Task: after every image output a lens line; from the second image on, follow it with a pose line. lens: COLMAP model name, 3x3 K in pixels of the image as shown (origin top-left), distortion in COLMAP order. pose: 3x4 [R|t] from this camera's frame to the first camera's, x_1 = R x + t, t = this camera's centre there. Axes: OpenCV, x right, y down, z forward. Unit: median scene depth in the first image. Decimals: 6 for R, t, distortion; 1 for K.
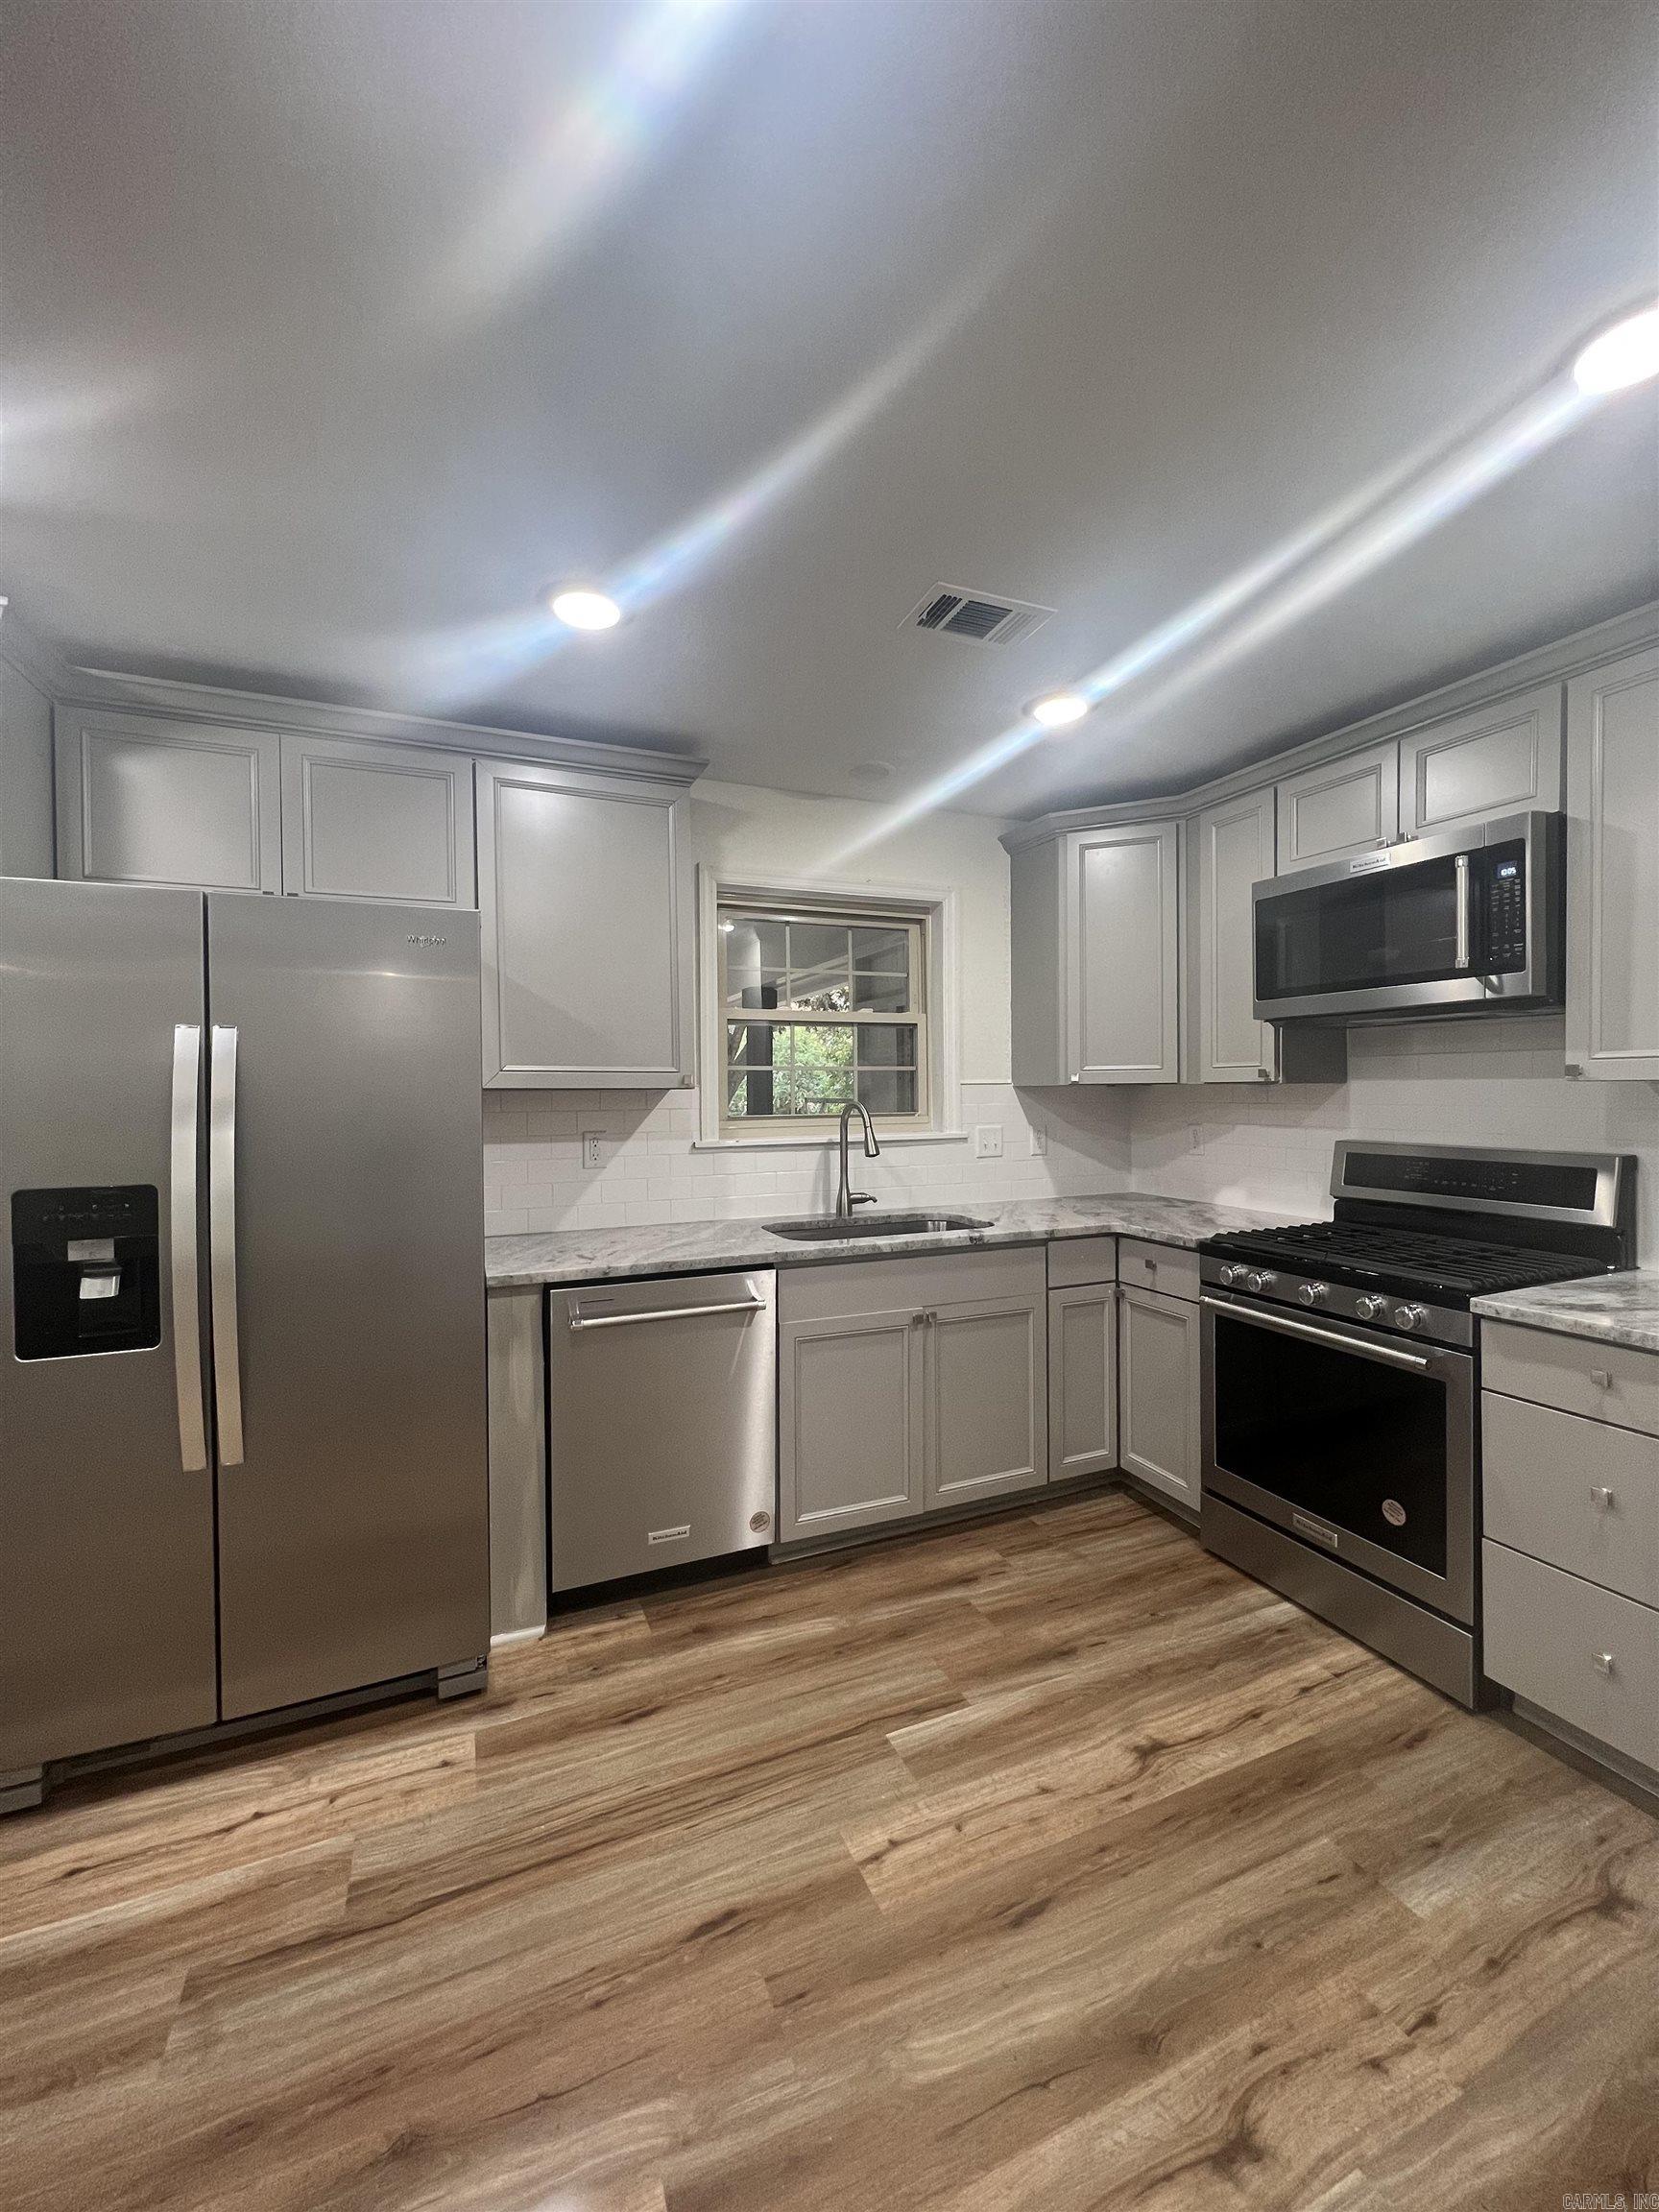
lens RADIAL K [[883.8, 0, 835.8], [0, 883.8, 1100.8], [0, 0, 1]] dist [0.001422, -0.000140]
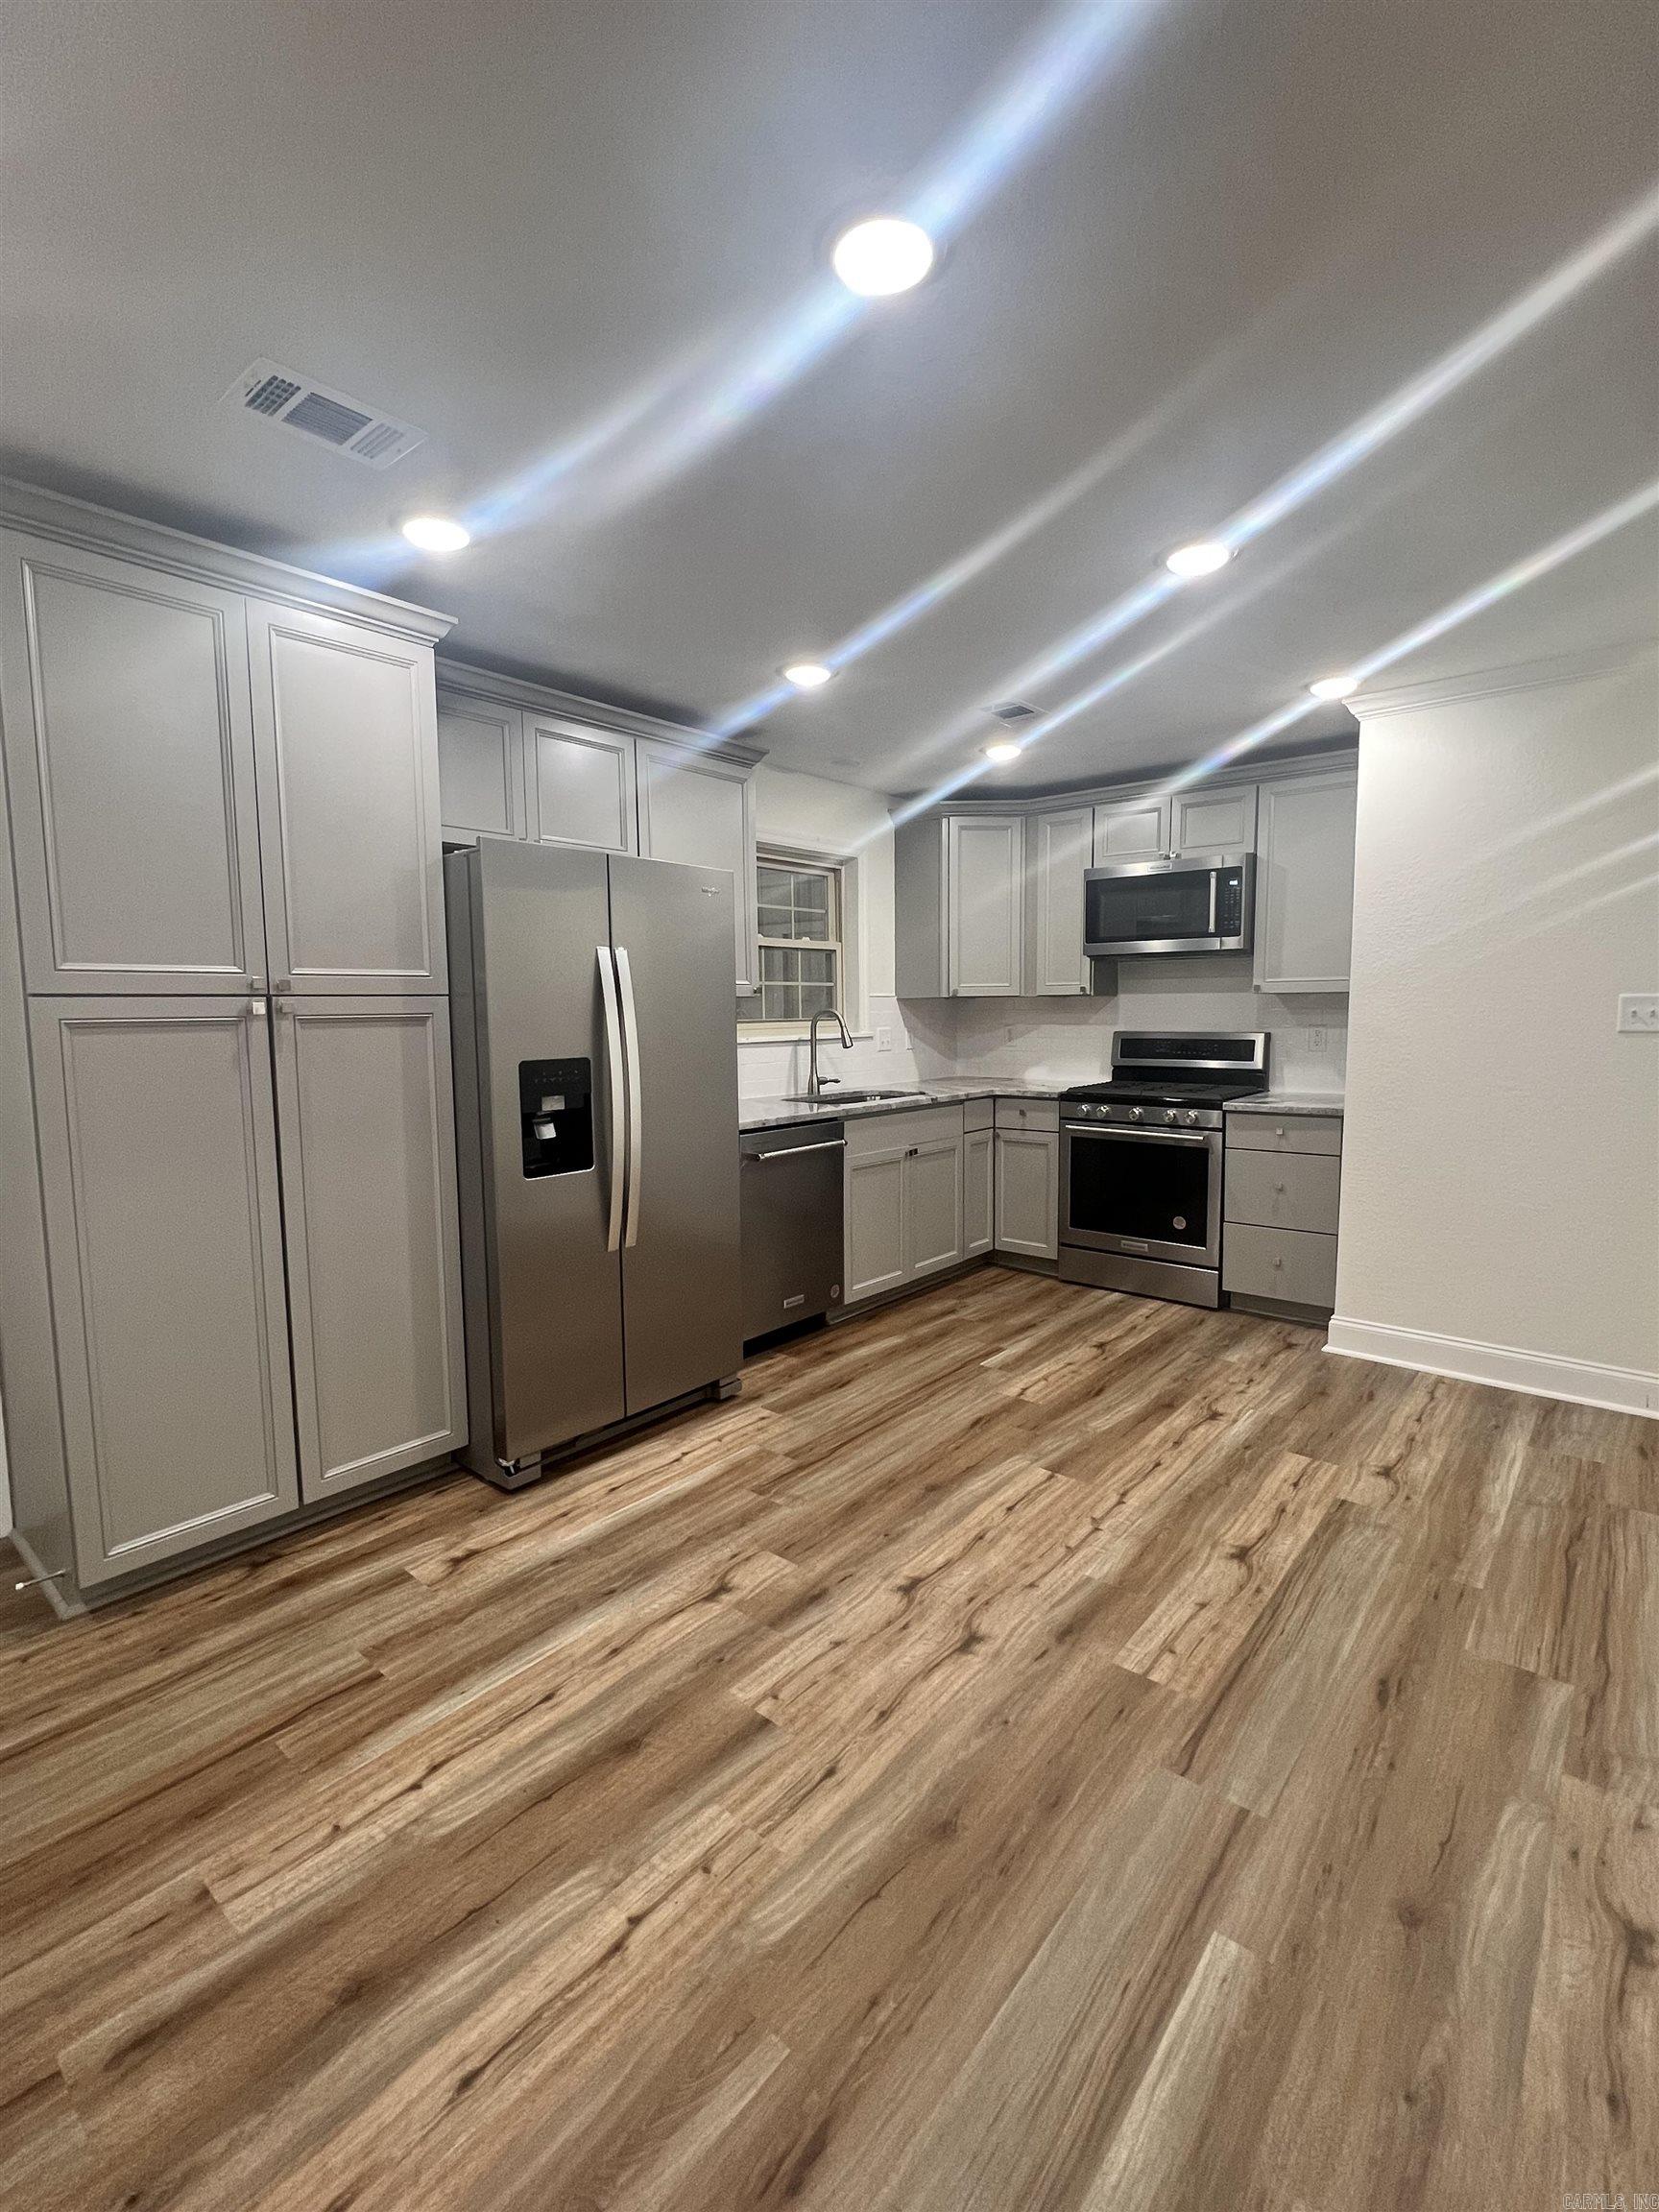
lens RADIAL K [[986.9, 0, 833.5], [0, 986.9, 1099.8], [0, 0, 1]] dist [0.001208, -0.000206]
pose [[0.894318, -0.042668, 0.445393, -0.879544], [0.008540, 0.996889, 0.078353, 0.030194], [-0.447351, -0.066269, 0.891900, -0.488453]]
